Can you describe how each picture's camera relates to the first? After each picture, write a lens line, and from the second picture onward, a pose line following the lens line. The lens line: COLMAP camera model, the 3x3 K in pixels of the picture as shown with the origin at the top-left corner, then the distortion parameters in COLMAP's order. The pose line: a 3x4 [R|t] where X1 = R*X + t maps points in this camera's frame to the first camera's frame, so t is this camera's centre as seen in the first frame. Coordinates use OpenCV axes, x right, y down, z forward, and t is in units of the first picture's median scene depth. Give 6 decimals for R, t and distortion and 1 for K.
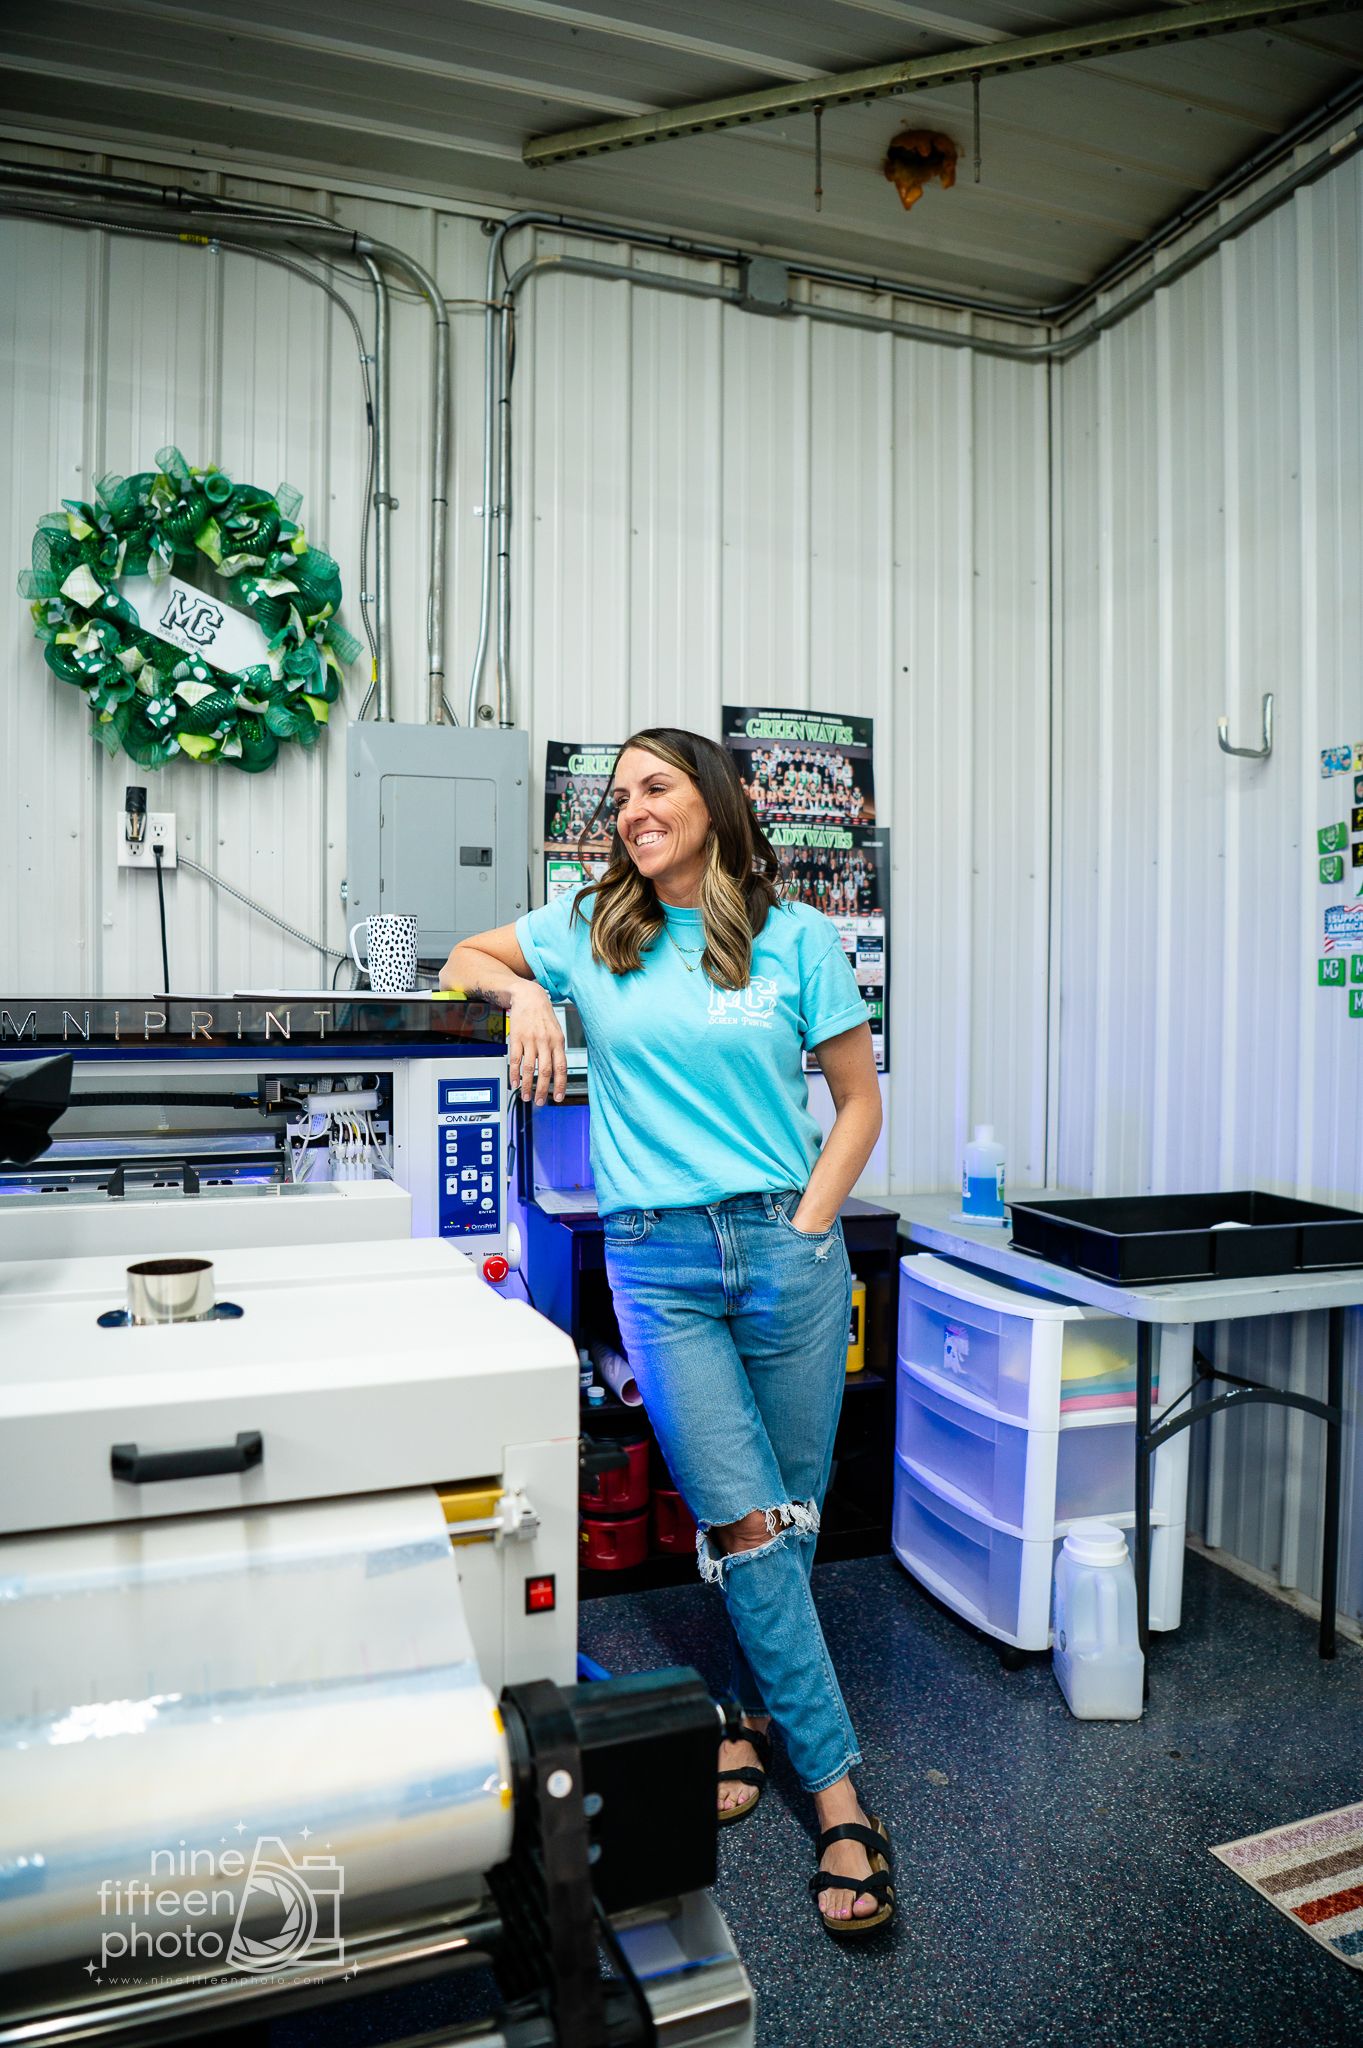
lens RADIAL K [[1416.9, 0, 681.5], [0, 1416.9, 1024.0], [0, 0, 1]] dist [-0.066492, 0.005968]
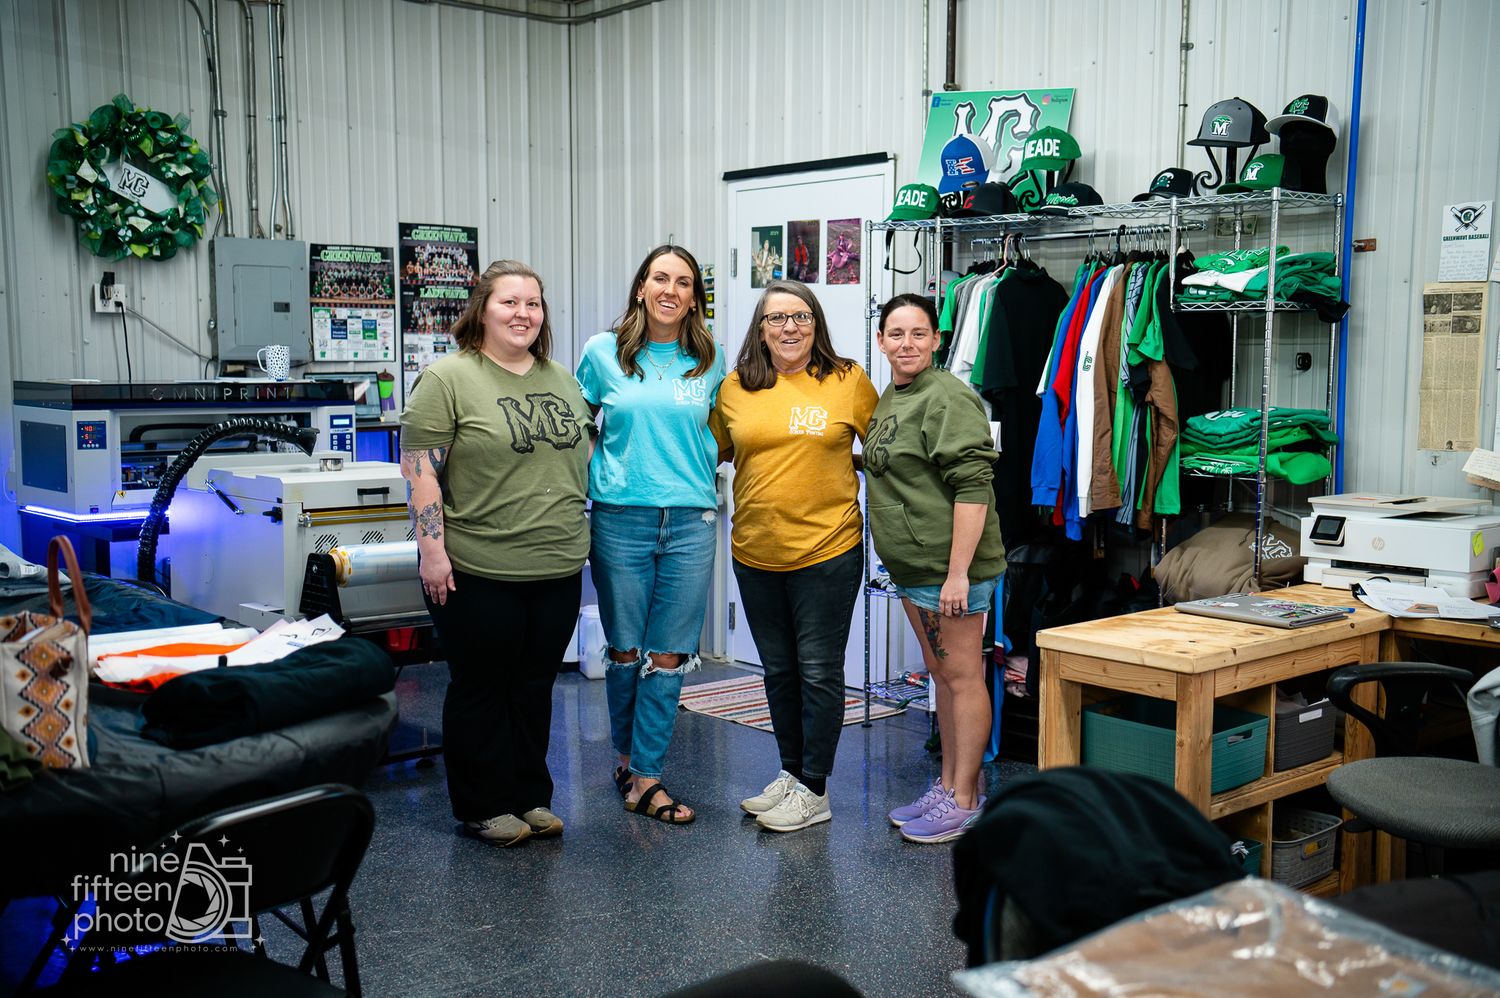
lens RADIAL K [[1626.7, 0, 751.2], [0, 1626.7, 528.7], [0, 0, 1]] dist [0.022226, 0.033864]
pose [[0.939079, -0.037729, 0.341624, -0.316947], [0.009662, 0.996462, 0.083489, 0.004254], [-0.343565, -0.075102, 0.936121, -1.346695]]
